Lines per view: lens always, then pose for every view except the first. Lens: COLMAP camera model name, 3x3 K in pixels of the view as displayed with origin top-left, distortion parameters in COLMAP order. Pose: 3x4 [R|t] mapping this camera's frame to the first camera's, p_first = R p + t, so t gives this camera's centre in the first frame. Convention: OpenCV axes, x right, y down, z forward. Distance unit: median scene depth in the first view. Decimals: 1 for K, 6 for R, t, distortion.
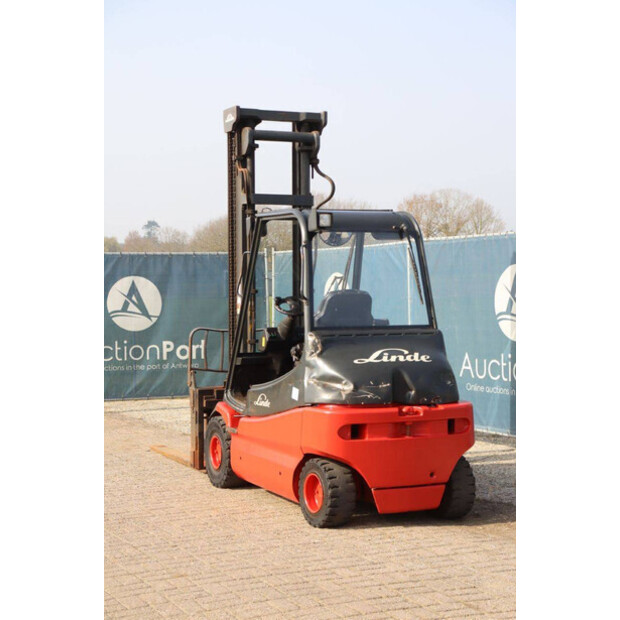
lens RADIAL K [[1273.8, 0, 309.1], [0, 1273.8, 311.4], [0, 0, 1]] dist [0.383789, 0.000000]
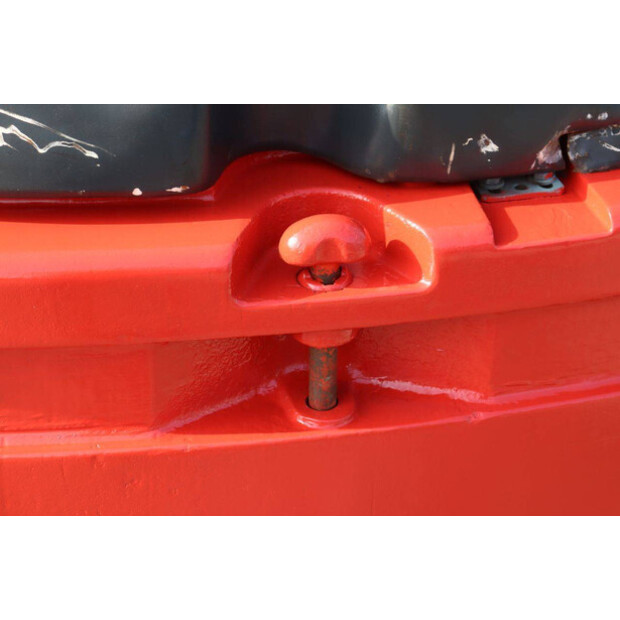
lens RADIAL K [[1512.8, 0, 312.2], [0, 1512.8, 312.1], [0, 0, 1]] dist [0.453640, 0.000000]
pose [[0.974220, 0.121650, -0.189992, 0.105385], [-0.024577, 0.894377, 0.446638, 0.012682], [0.224258, -0.430455, 0.874310, 0.845379]]
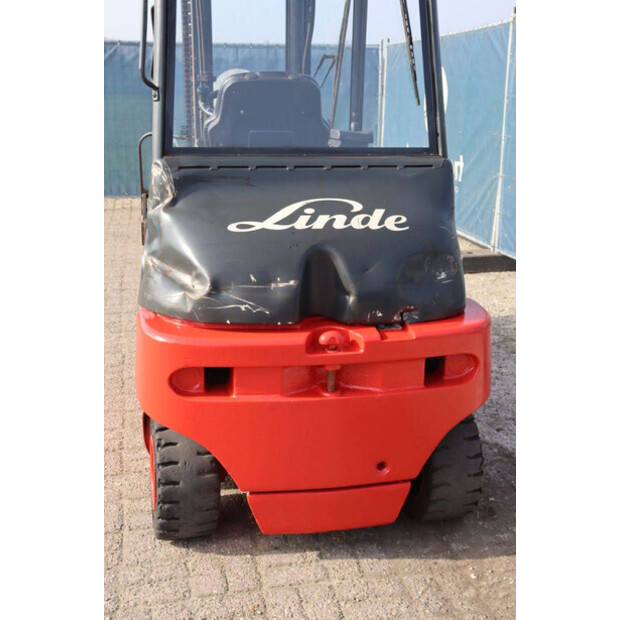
lens RADIAL K [[817.8, 0, 310.3], [0, 817.8, 310.4], [0, 0, 1]] dist [0.015768, 0.000000]
pose [[0.969077, 0.081949, -0.232752, 0.135713], [-0.023478, 0.969586, 0.243623, -0.004977], [0.245638, -0.230625, 0.941528, 0.710673]]
